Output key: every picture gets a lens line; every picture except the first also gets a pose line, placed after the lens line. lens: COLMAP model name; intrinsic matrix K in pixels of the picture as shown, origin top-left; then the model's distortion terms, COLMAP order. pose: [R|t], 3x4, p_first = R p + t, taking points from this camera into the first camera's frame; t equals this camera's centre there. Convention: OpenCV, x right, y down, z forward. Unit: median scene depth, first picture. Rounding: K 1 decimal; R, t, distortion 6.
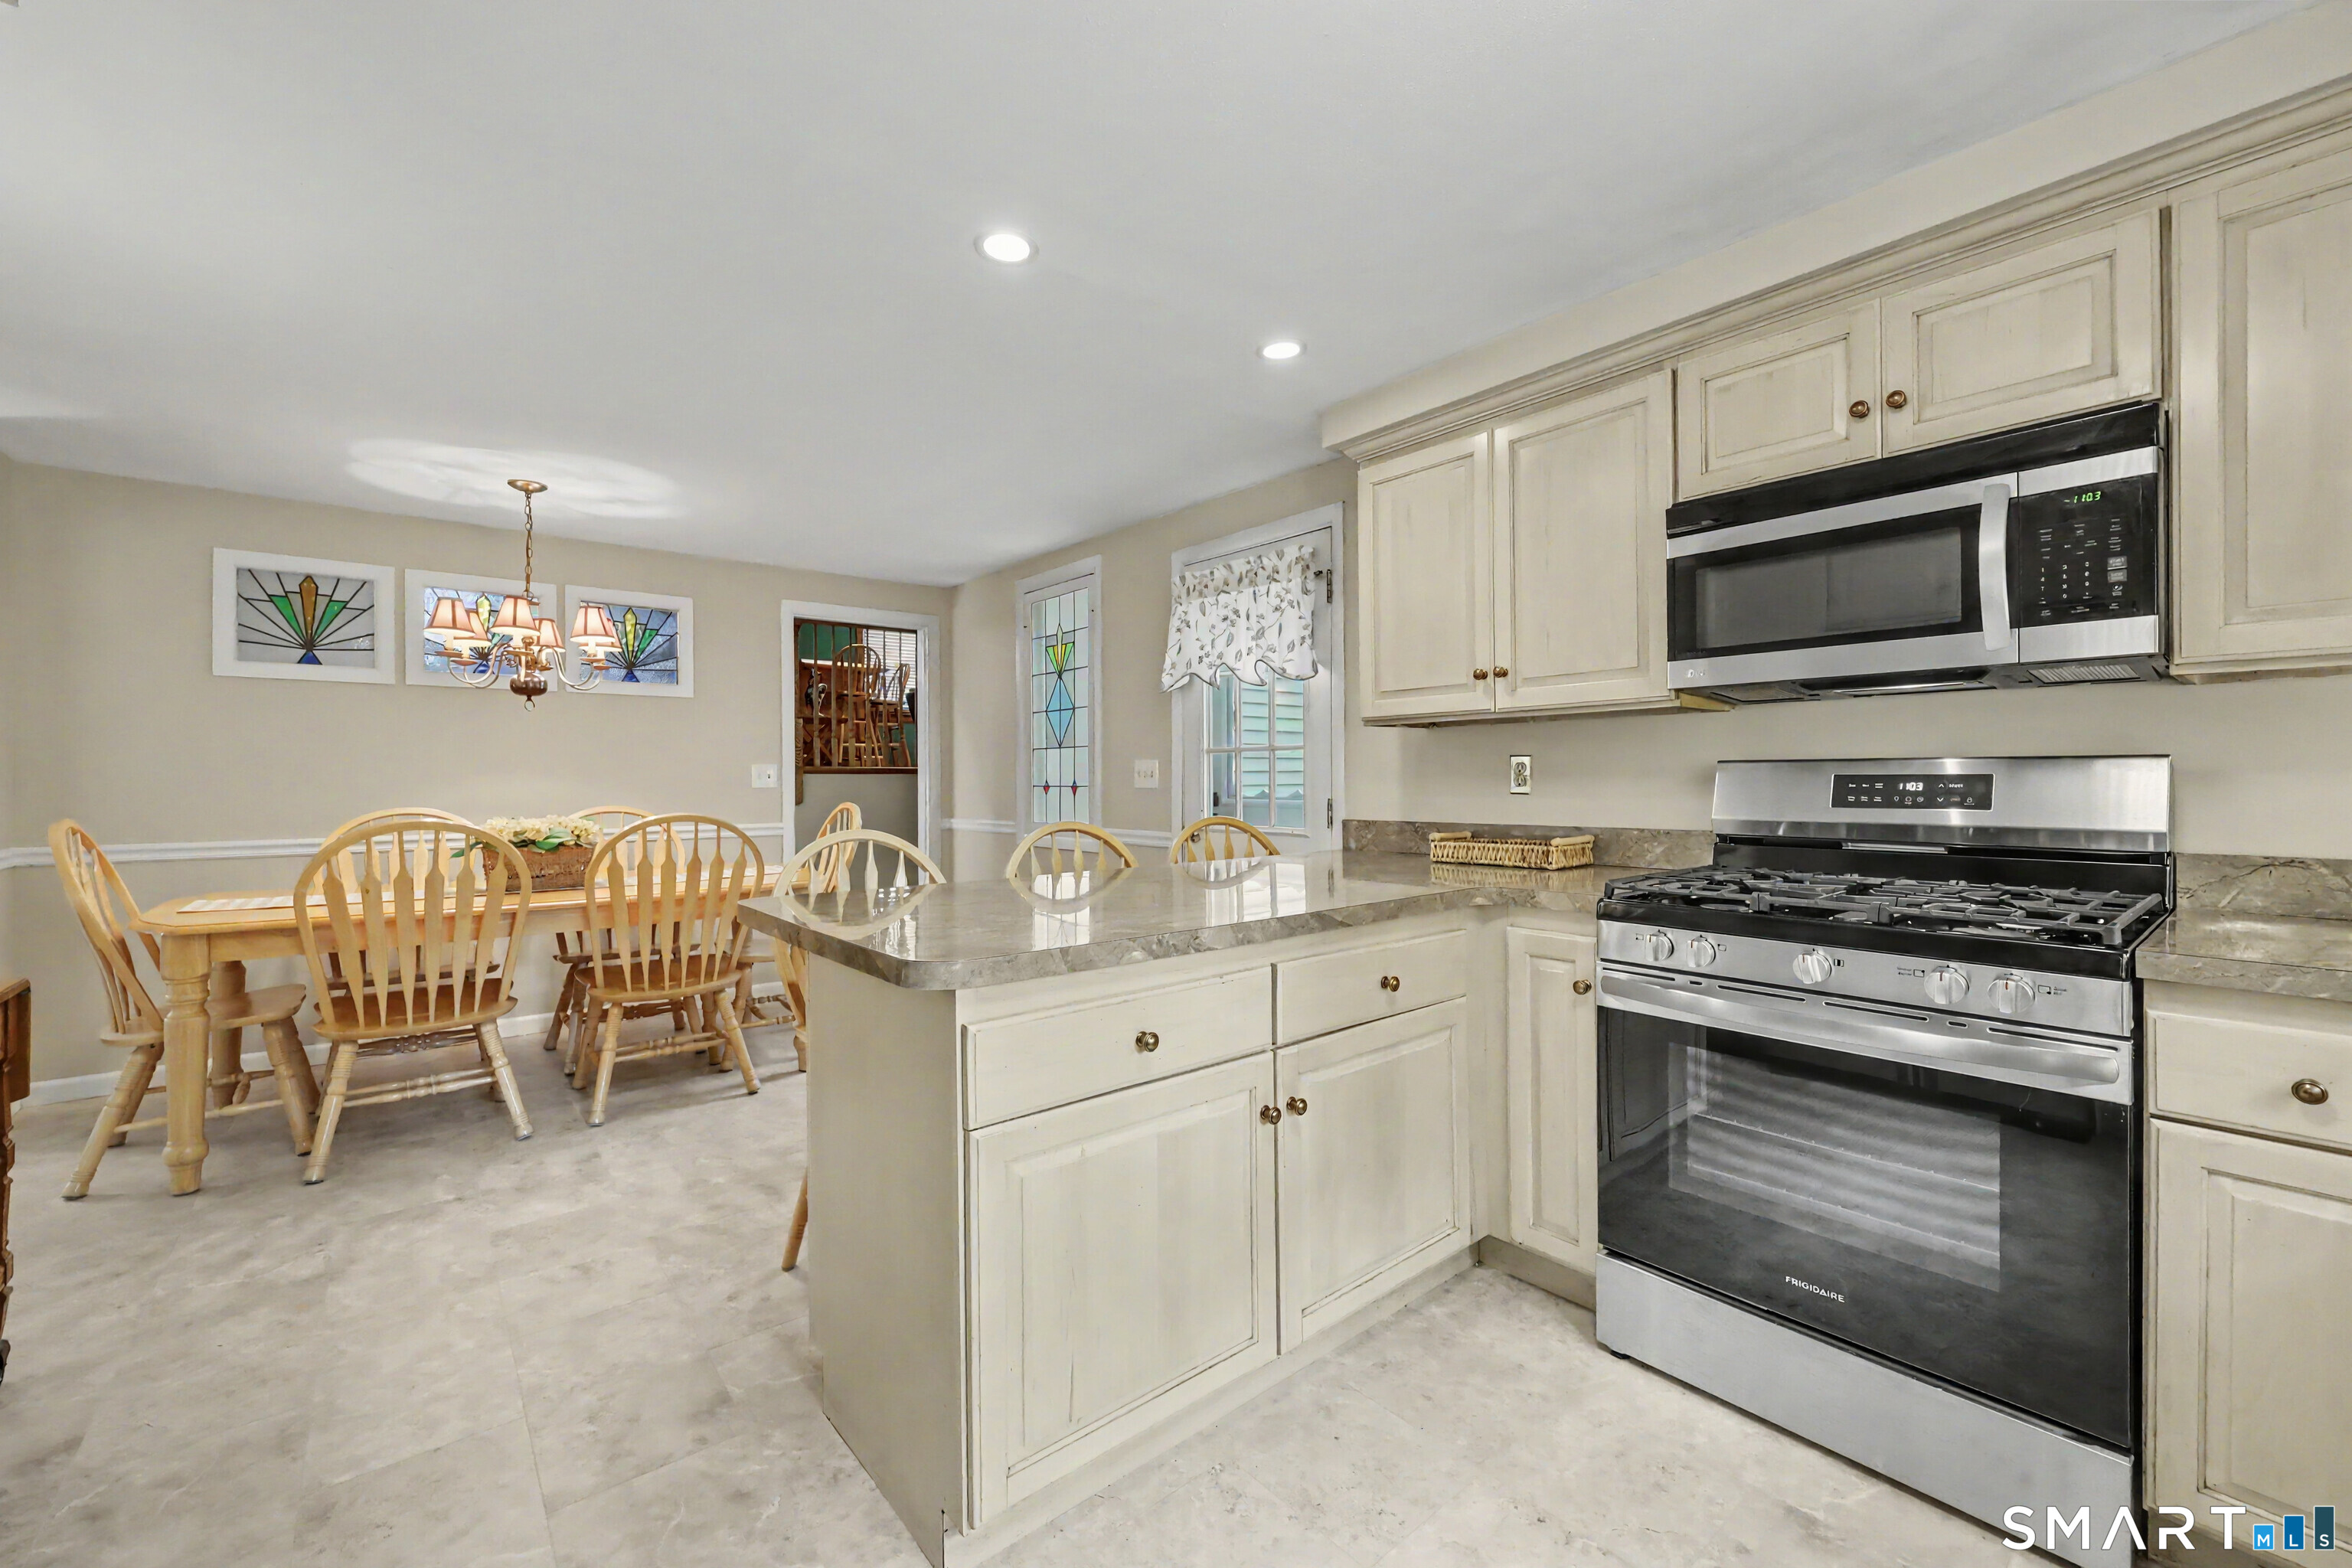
lens RADIAL K [[953.4, 0, 1179.6], [0, 953.4, 777.9], [0, 0, 1]] dist [0.003936, 0.000685]
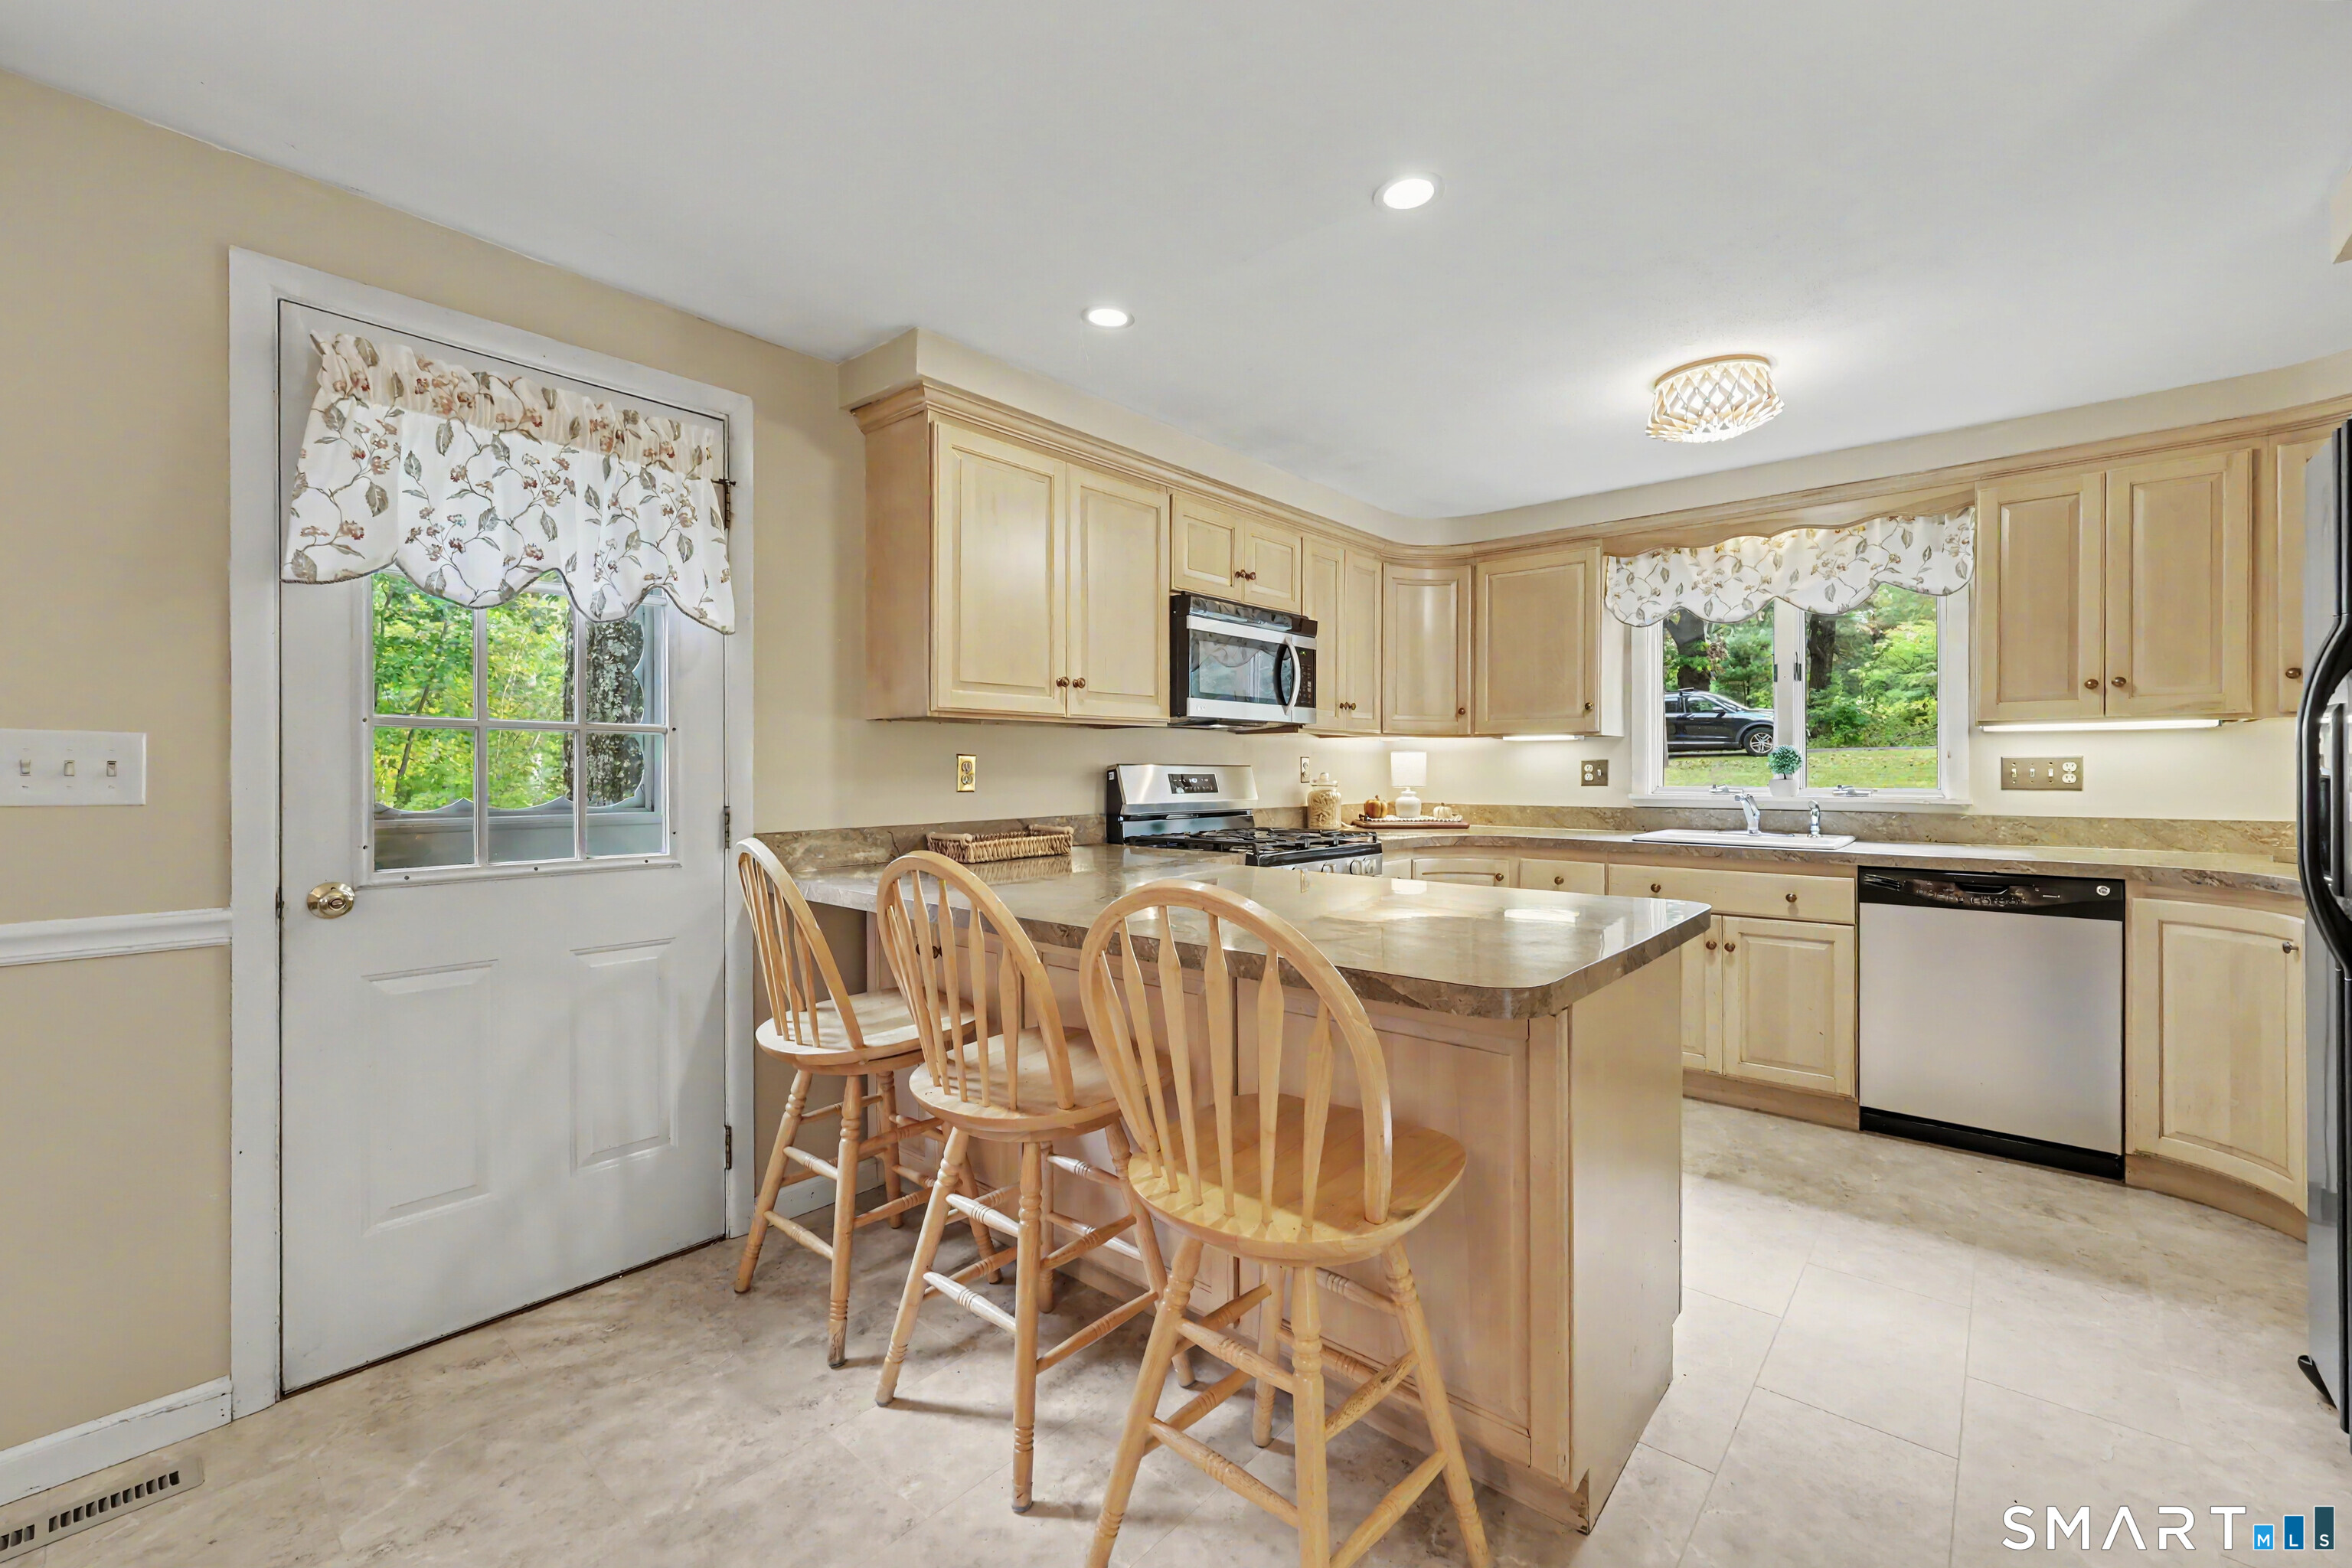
lens RADIAL K [[953.4, 0, 1177.6], [0, 953.4, 783.6], [0, 0, 1]] dist [0.003936, 0.000685]
pose [[-0.156256, -0.002388, 0.987714, -1.003056], [0.005516, 0.999979, 0.003291, 0.008481], [-0.987701, 0.005963, -0.156240, 1.318284]]
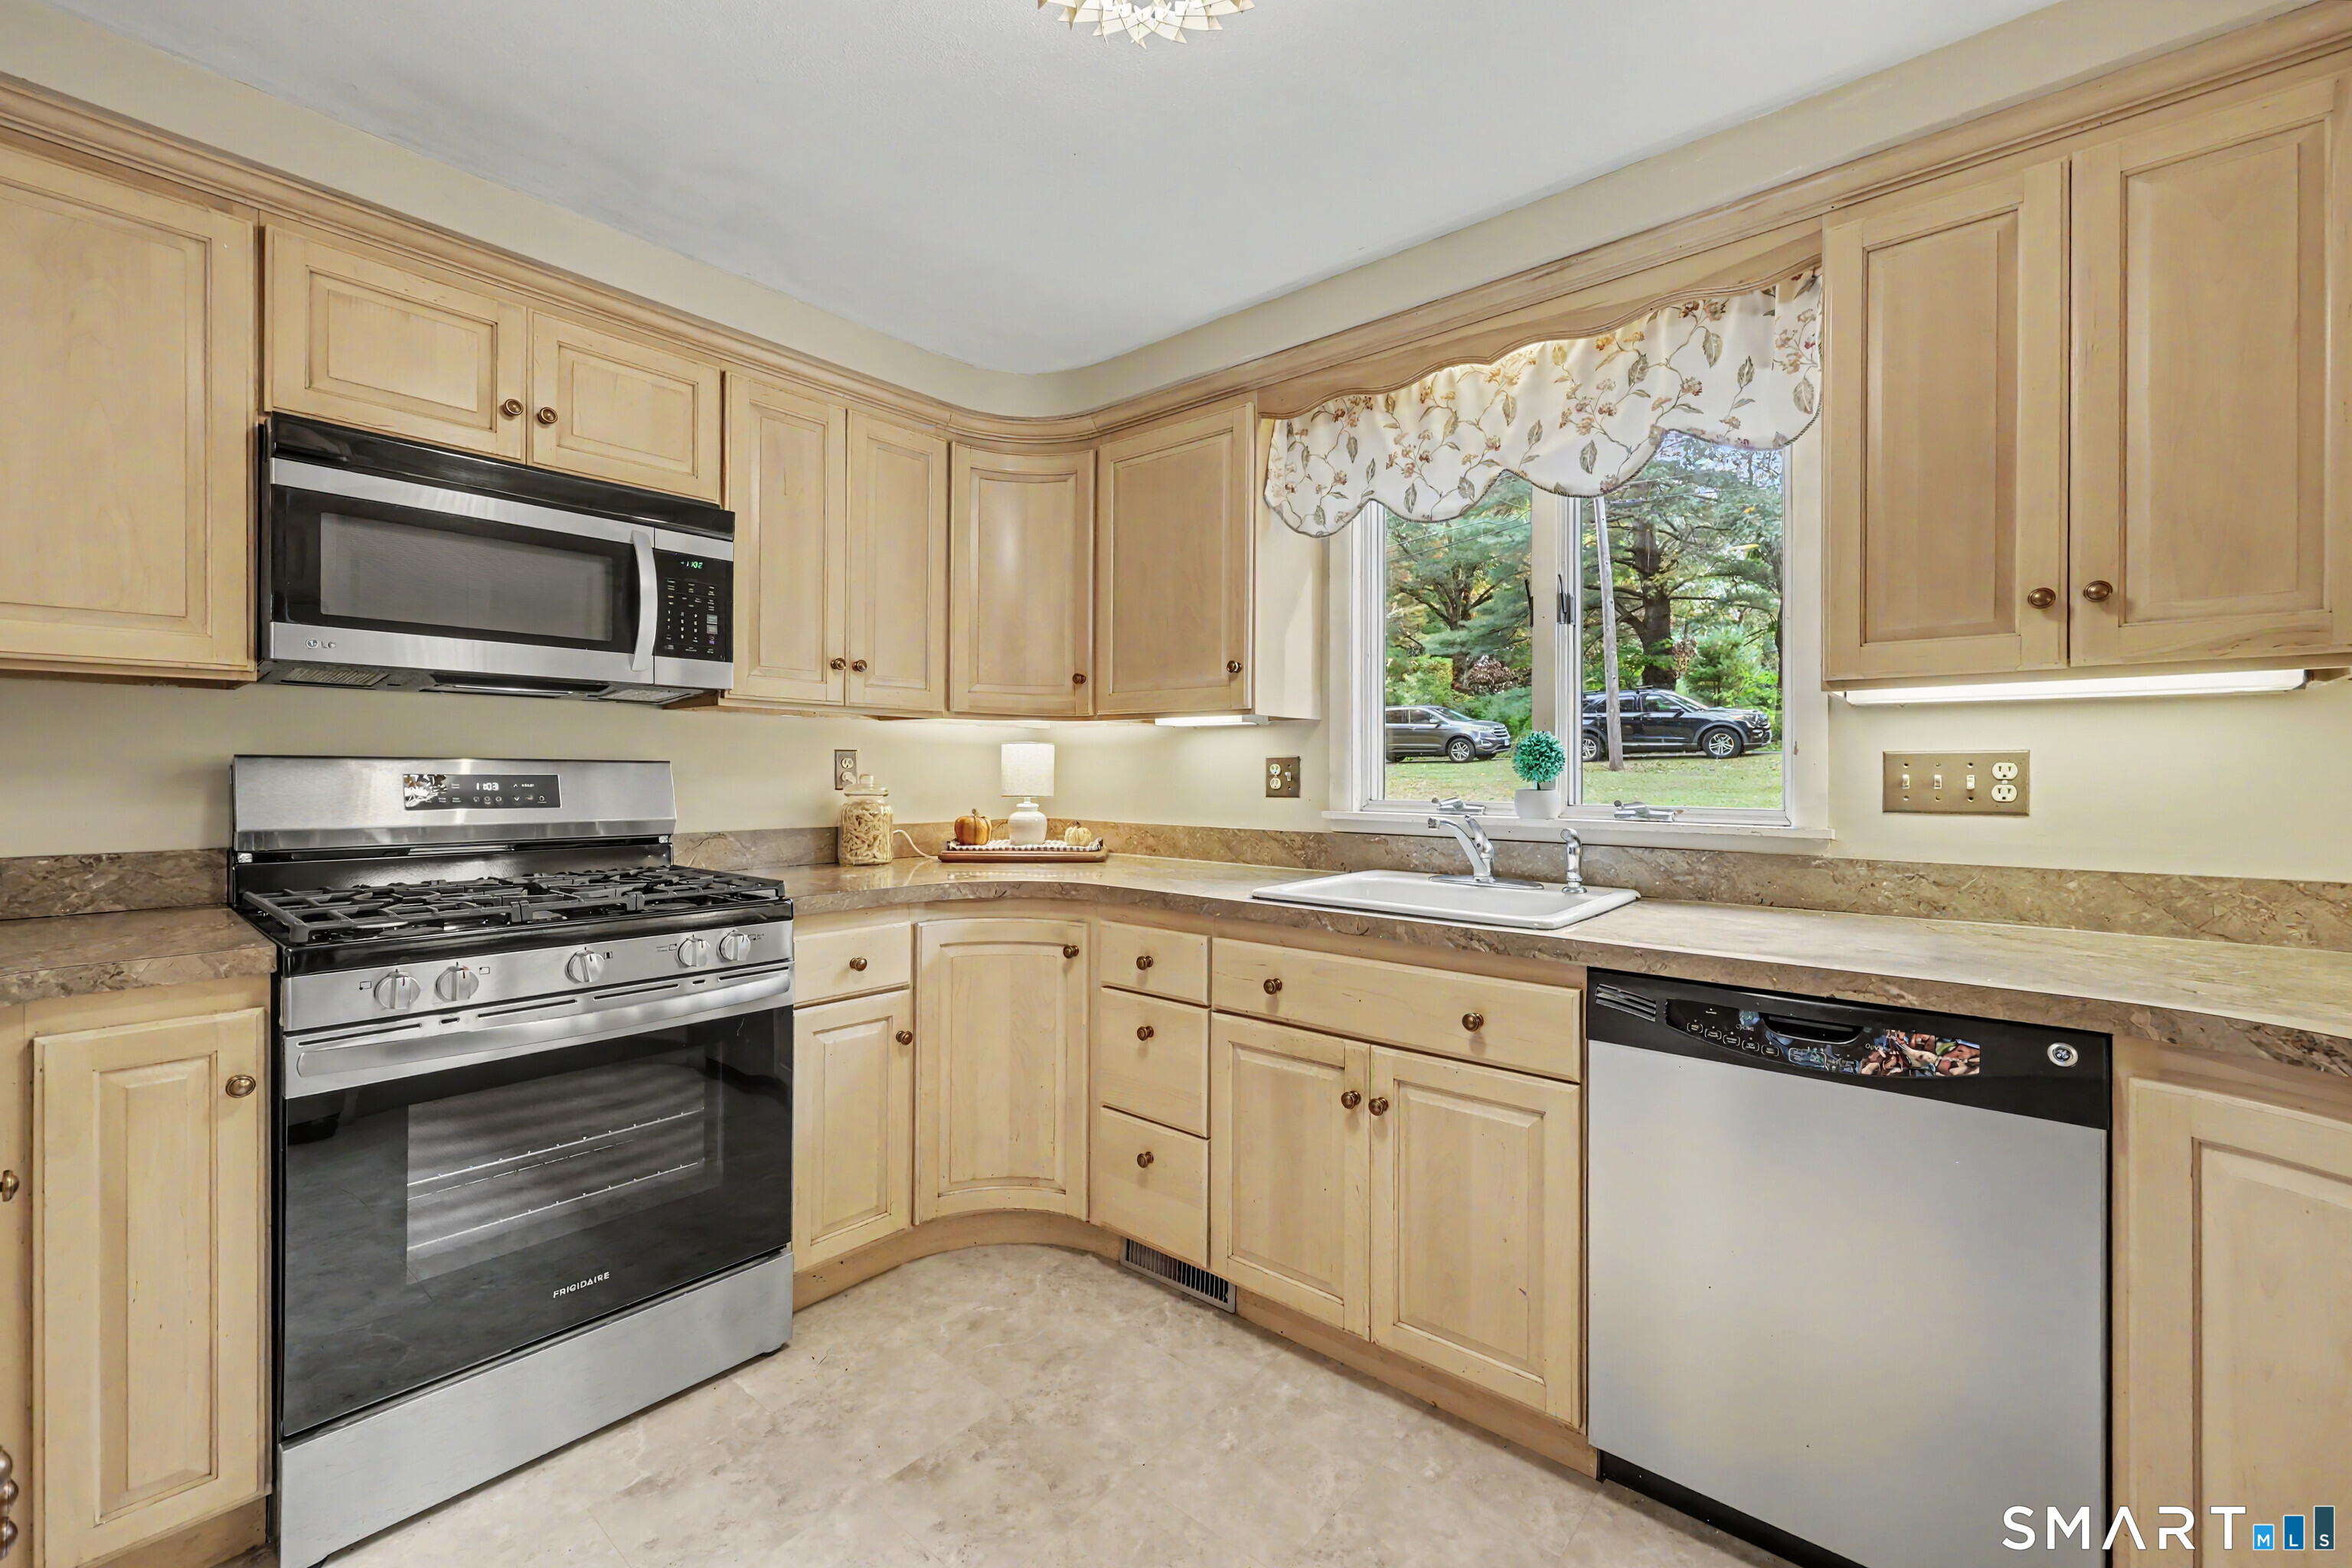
lens RADIAL K [[953.4, 0, 1180.2], [0, 953.4, 778.7], [0, 0, 1]] dist [0.003936, 0.000685]
pose [[-0.169639, 0.001809, 0.985505, -0.359669], [0.000001, 0.999998, -0.001836, 0.002232], [-0.985506, -0.000310, -0.169639, 0.450309]]
